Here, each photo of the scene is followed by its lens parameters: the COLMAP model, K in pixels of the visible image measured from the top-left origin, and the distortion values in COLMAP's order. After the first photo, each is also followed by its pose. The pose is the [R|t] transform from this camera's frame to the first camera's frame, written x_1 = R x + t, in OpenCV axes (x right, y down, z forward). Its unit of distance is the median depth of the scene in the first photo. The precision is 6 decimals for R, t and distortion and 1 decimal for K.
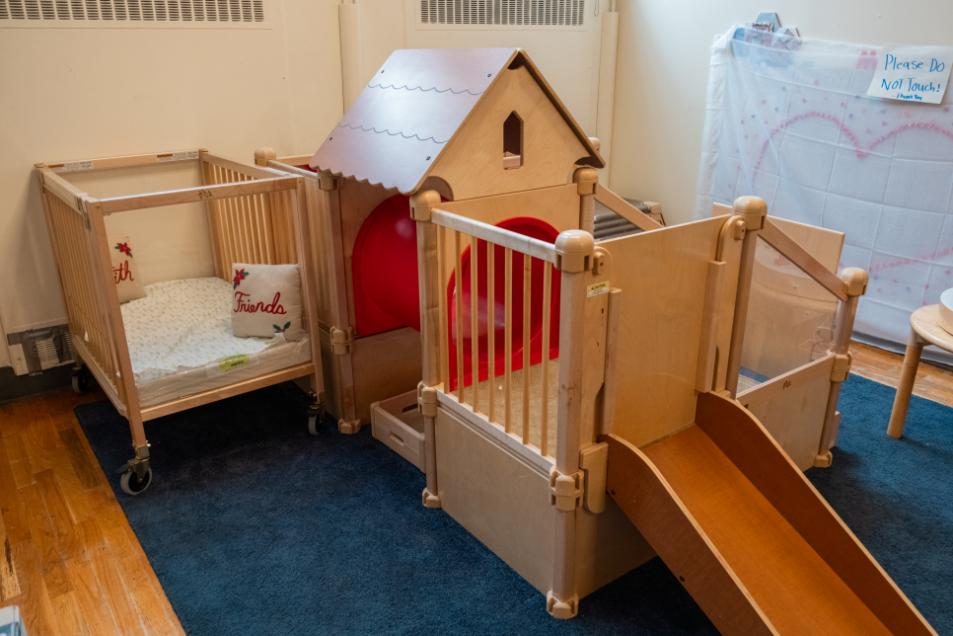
lens RADIAL K [[751.8, 0, 478.6], [0, 751.8, 327.5], [0, 0, 1]] dist [-0.014021, -0.004597]
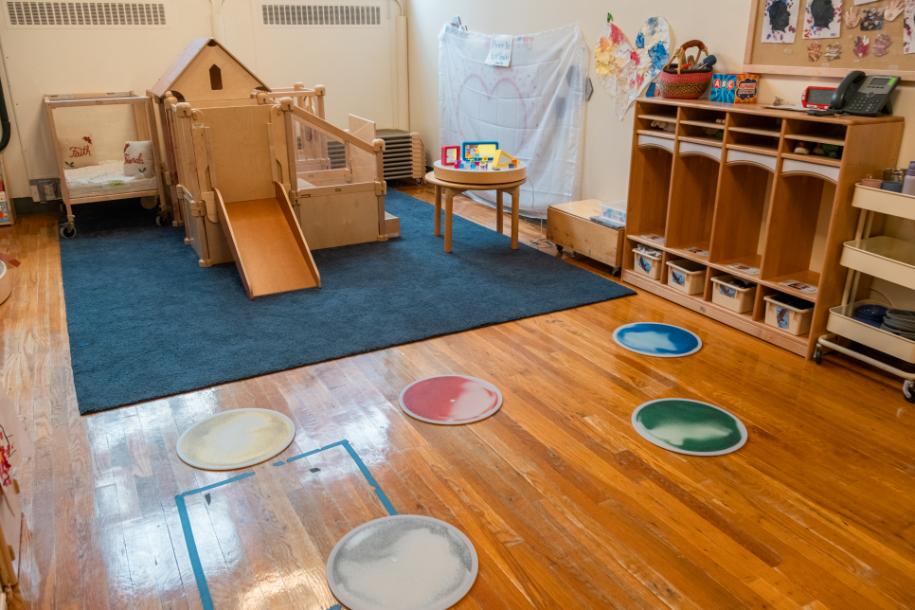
lens RADIAL K [[721.8, 0, 455.2], [0, 721.8, 300.5], [0, 0, 1]] dist [-0.014021, -0.004597]
pose [[0.990311, 0.045559, -0.131182, 0.776226], [-0.047204, 0.998840, -0.009459, 0.299159], [0.130599, 0.015559, 0.991313, -0.765753]]
